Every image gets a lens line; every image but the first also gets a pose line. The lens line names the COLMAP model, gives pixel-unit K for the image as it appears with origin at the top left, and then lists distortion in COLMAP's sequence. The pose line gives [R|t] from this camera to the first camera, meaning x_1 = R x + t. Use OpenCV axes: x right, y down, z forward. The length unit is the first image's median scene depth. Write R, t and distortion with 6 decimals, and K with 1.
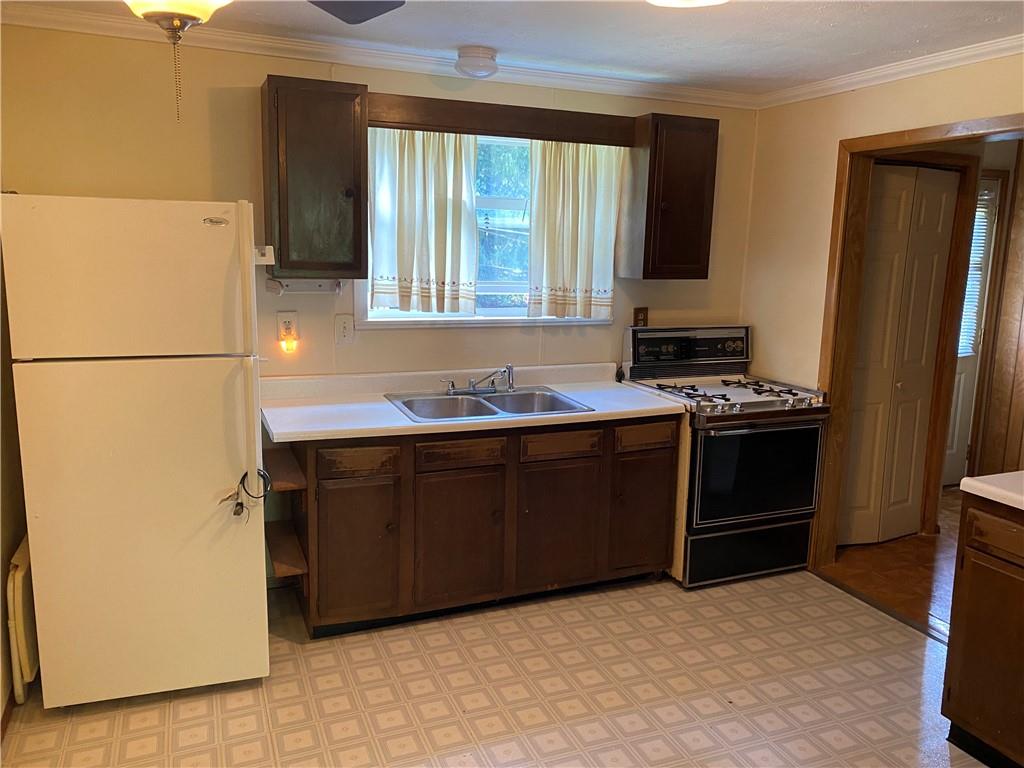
lens RADIAL K [[784.9, 0, 512.4], [0, 784.9, 382.9], [0, 0, 1]] dist [0.002104, 0.003493]
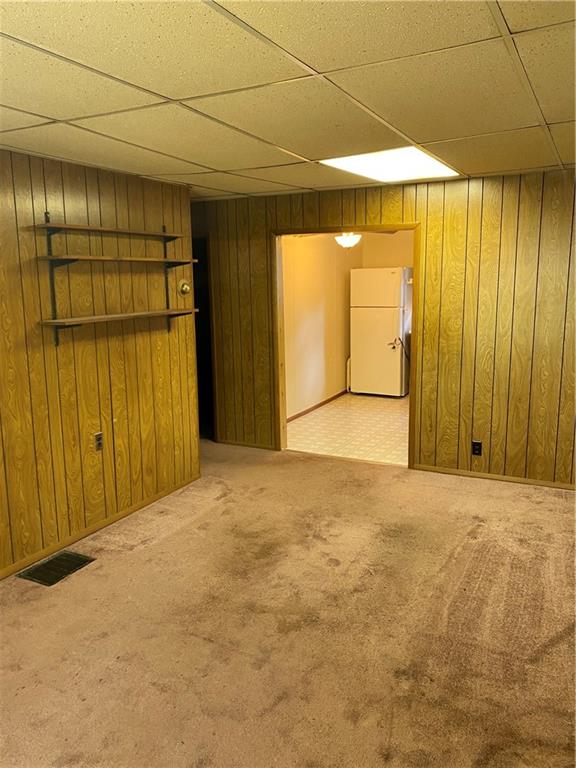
lens RADIAL K [[588.7, 0, 287.0], [0, 588.7, 381.6], [0, 0, 1]] dist [0.002104, 0.003493]
pose [[0.642070, 0.095849, -0.760631, 1.518784], [-0.098630, 0.994236, 0.042029, 0.256254], [0.760275, 0.048035, 0.647823, -1.251814]]
